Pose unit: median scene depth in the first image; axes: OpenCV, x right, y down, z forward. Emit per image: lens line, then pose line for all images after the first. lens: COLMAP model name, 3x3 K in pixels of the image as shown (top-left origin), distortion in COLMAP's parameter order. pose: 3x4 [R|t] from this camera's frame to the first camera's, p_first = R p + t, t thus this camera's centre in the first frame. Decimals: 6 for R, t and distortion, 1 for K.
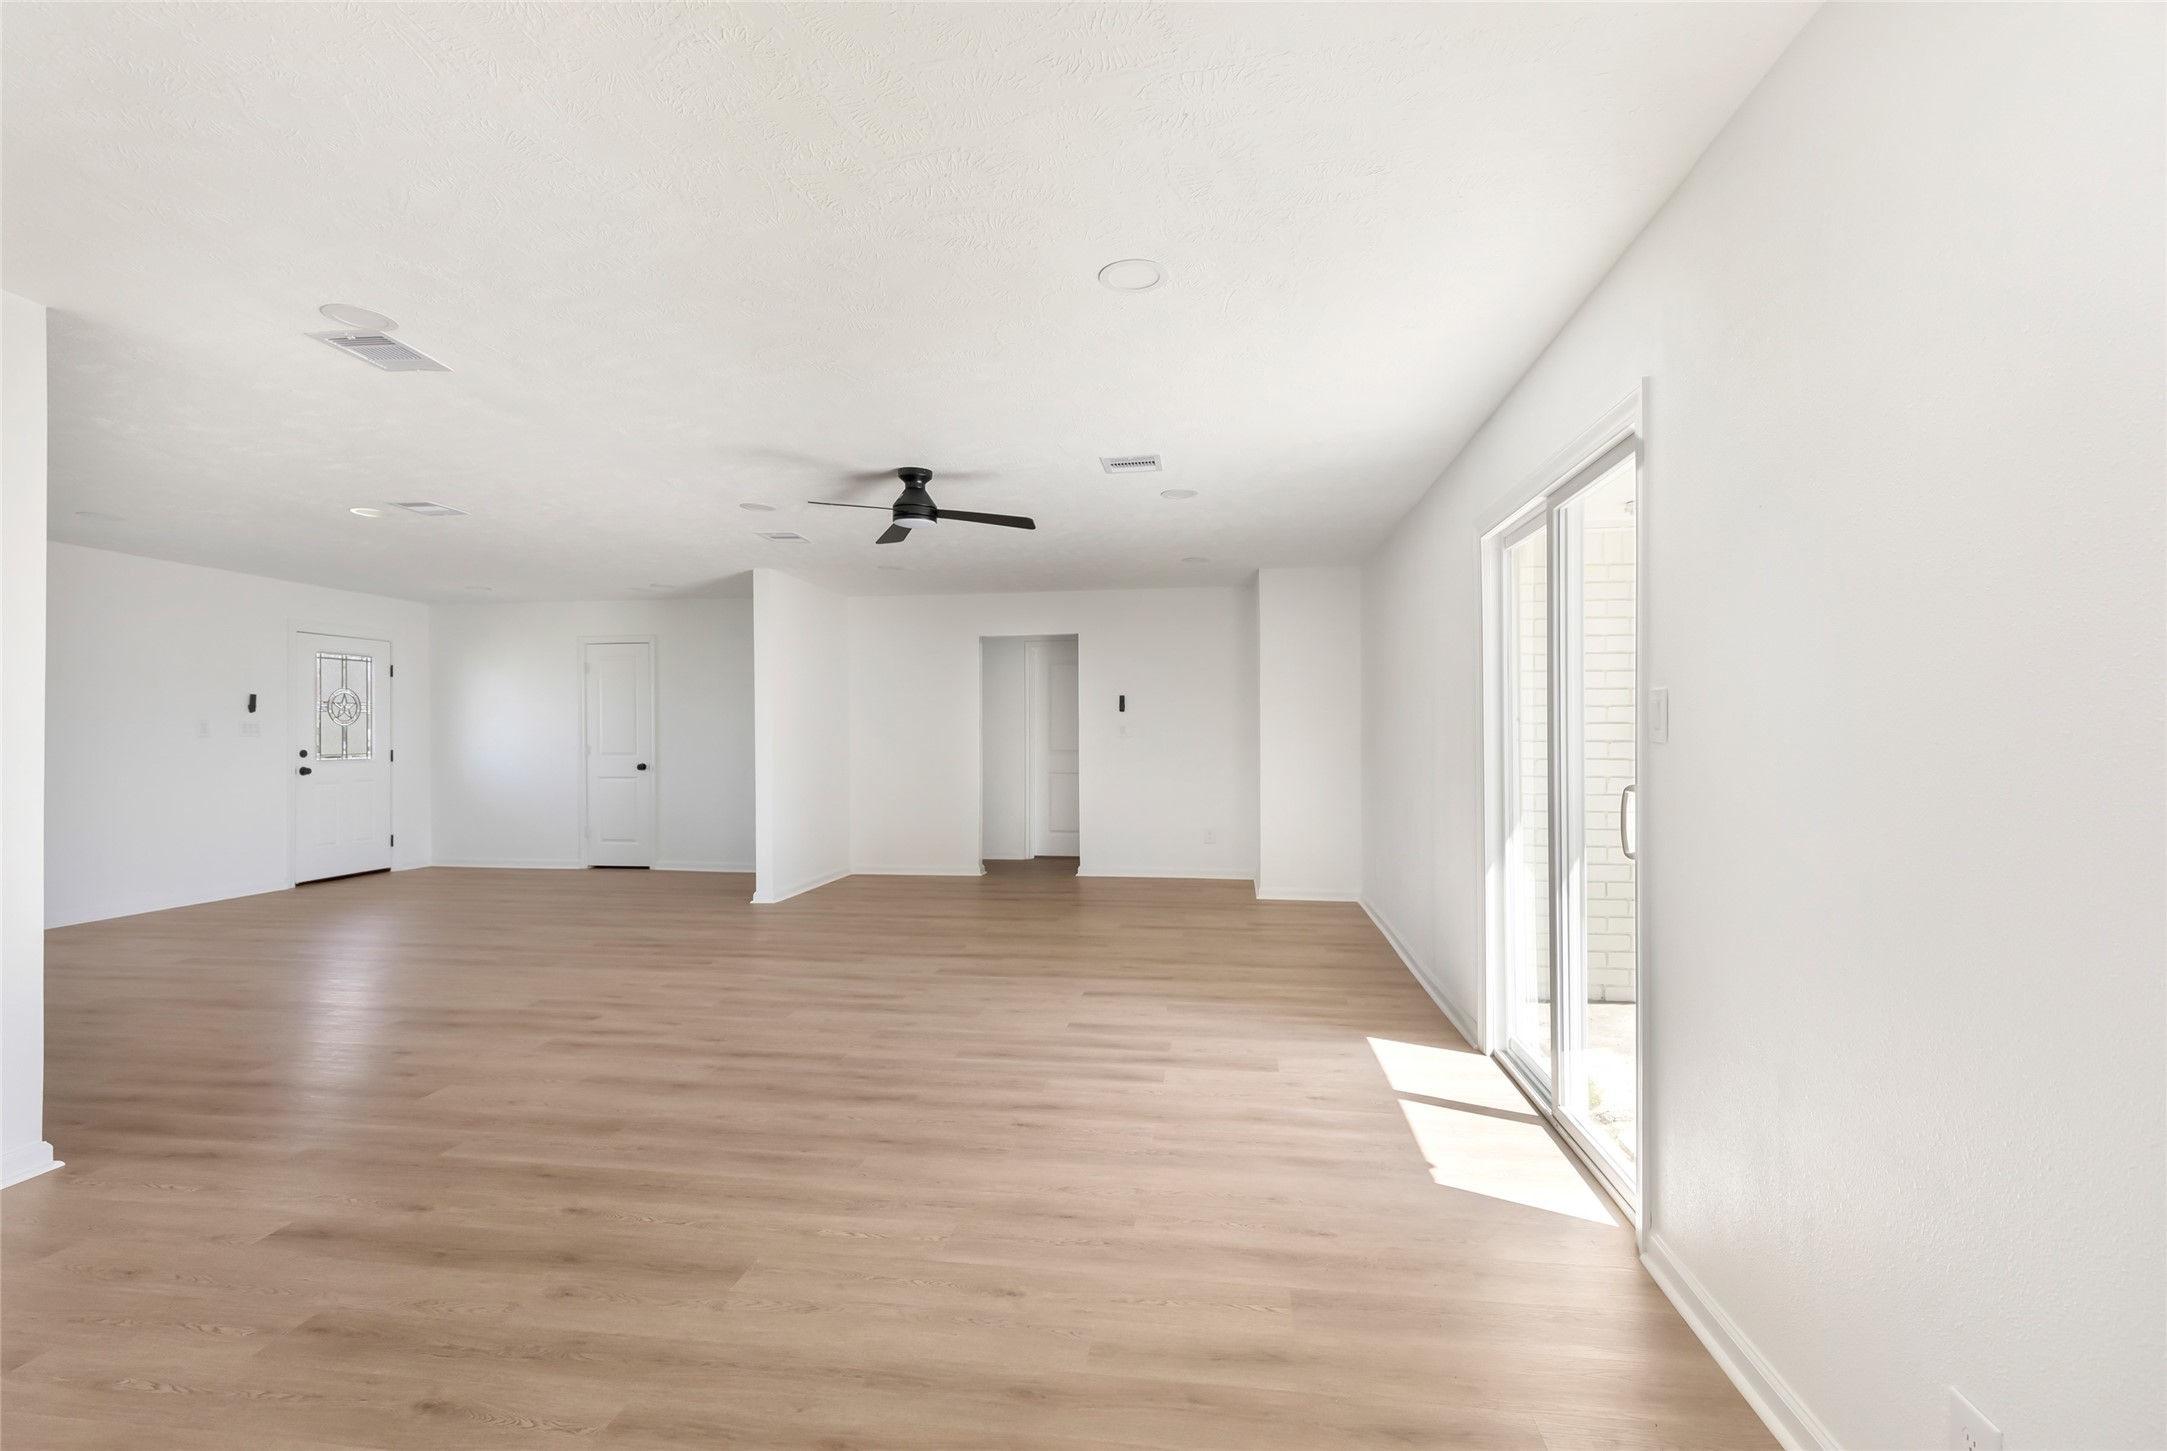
lens RADIAL K [[1003.8, 0, 1097.7], [0, 1003.8, 726.1], [0, 0, 1]] dist [0.003331, 0.000490]
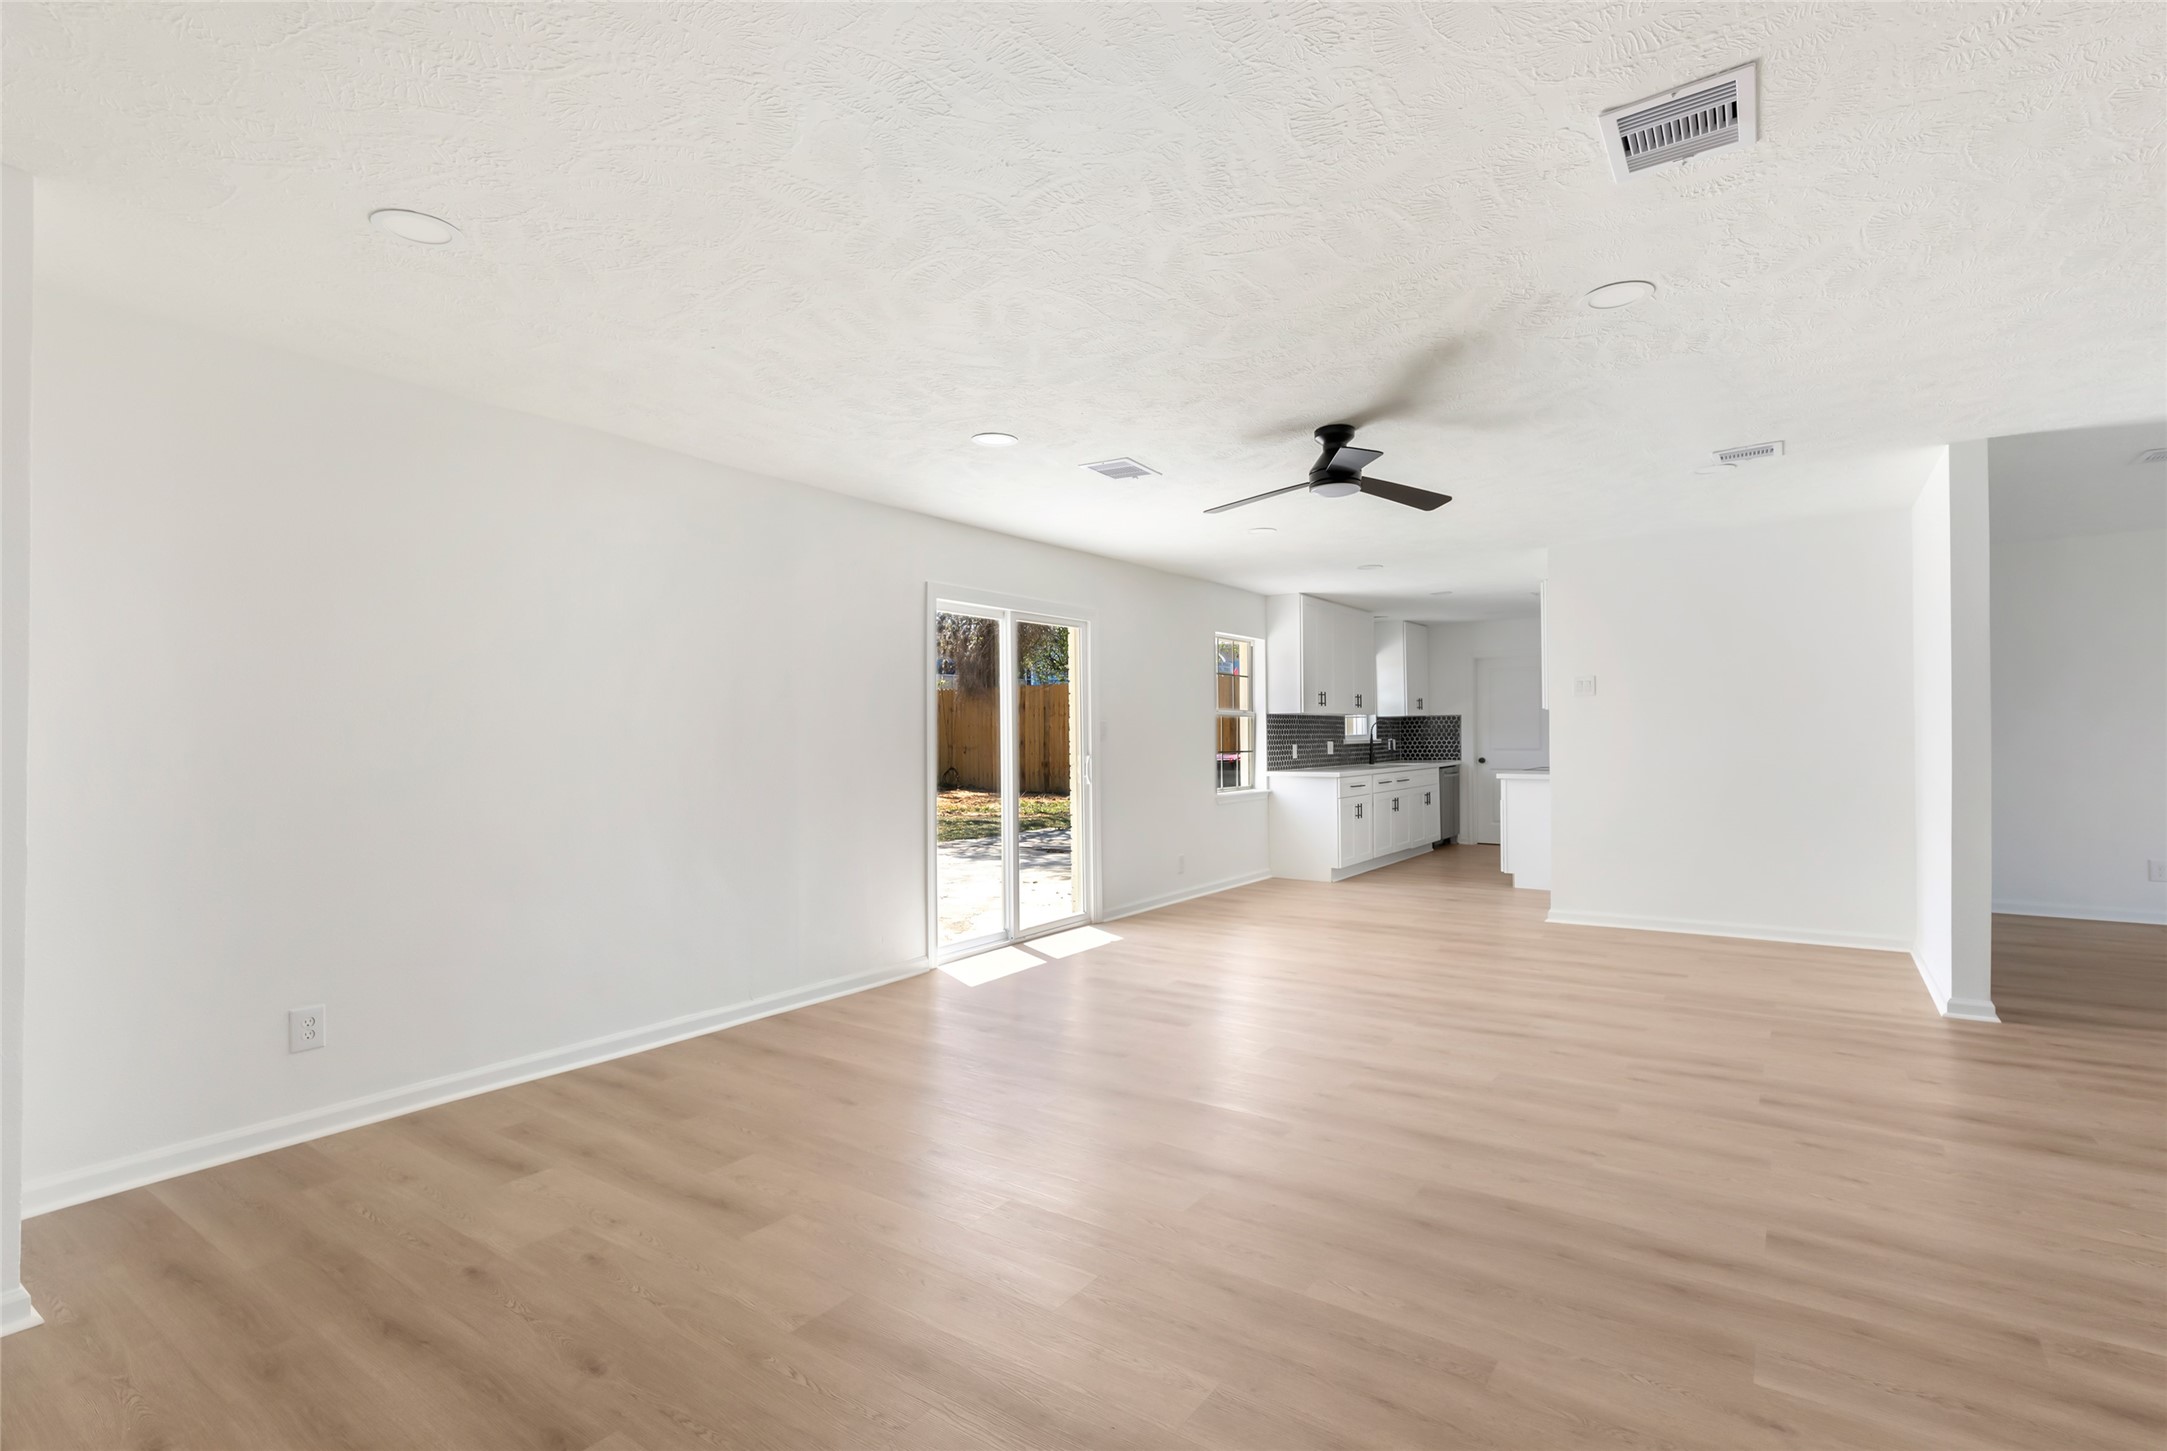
lens RADIAL K [[1012.3, 0, 1073.6], [0, 1012.3, 726.6], [0, 0, 1]] dist [0.002423, 0.000325]
pose [[-0.877386, 0.009971, 0.479681, -0.278021], [0.003429, 0.999889, -0.014511, 0.010560], [-0.479772, -0.011087, -0.877323, 1.307922]]
